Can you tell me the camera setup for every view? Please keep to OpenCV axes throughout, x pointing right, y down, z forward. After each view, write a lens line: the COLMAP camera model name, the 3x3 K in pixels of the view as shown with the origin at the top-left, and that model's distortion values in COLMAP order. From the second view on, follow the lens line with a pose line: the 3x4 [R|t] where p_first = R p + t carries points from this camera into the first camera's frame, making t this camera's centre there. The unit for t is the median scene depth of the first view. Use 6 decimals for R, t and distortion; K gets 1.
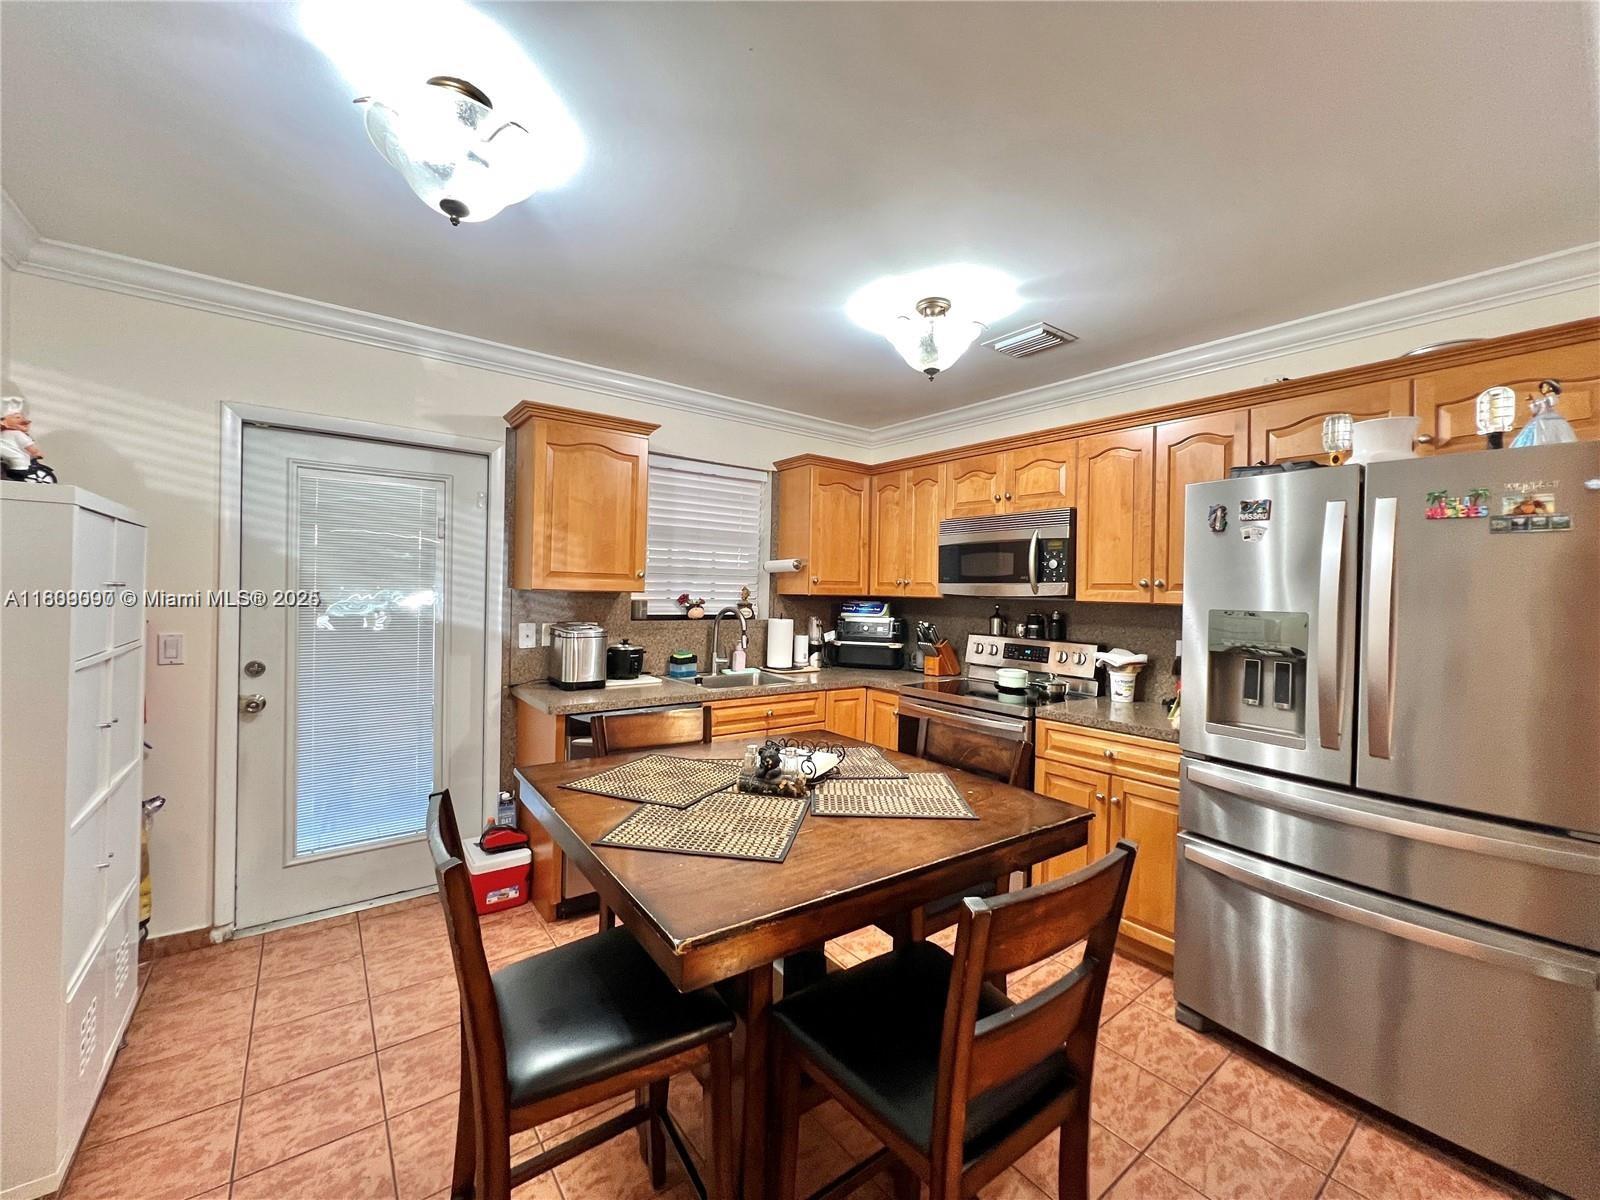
lens RADIAL K [[648.5, 0, 801.4], [0, 648.5, 595.3], [0, 0, 1]] dist [-0.002533, 0.001222]
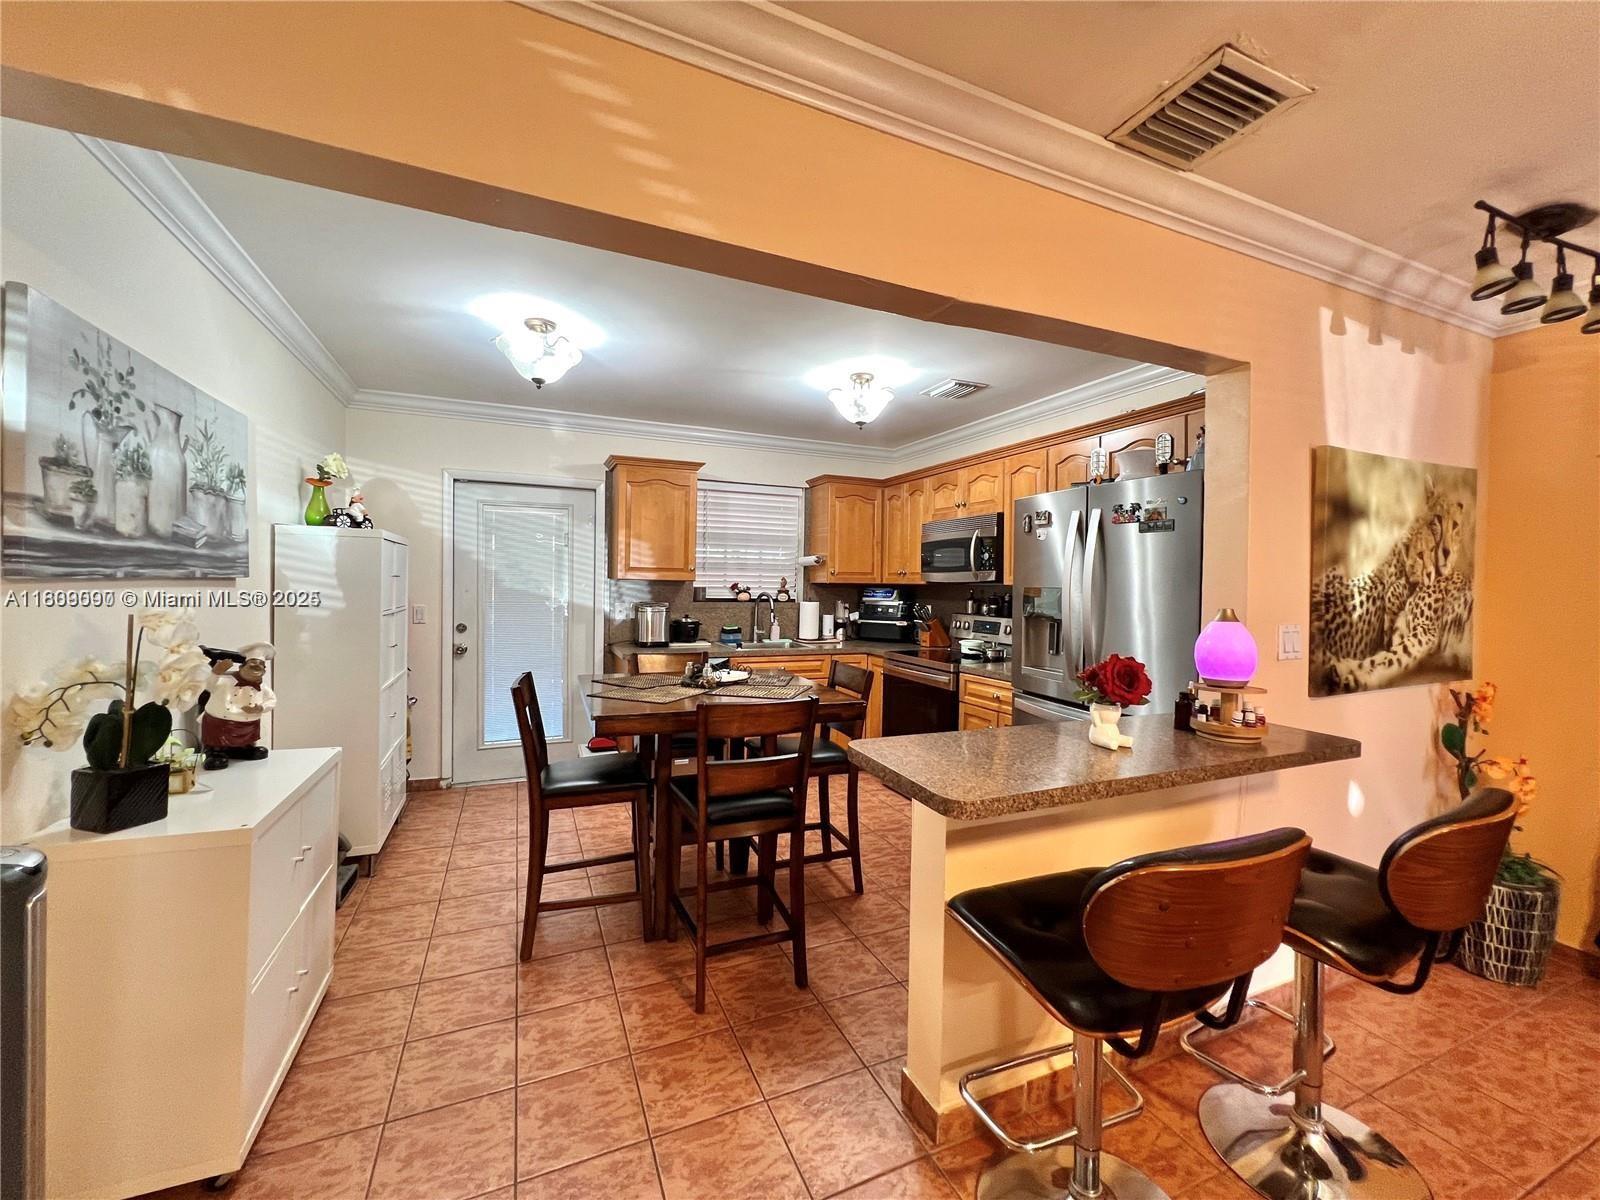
lens RADIAL K [[648.5, 0, 799.0], [0, 648.5, 594.8], [0, 0, 1]] dist [-0.002533, 0.001222]
pose [[0.971108, -0.002822, -0.238624, 0.322627], [0.004507, 0.999969, 0.006516, 0.017618], [0.238598, -0.007403, 0.971090, -0.333084]]
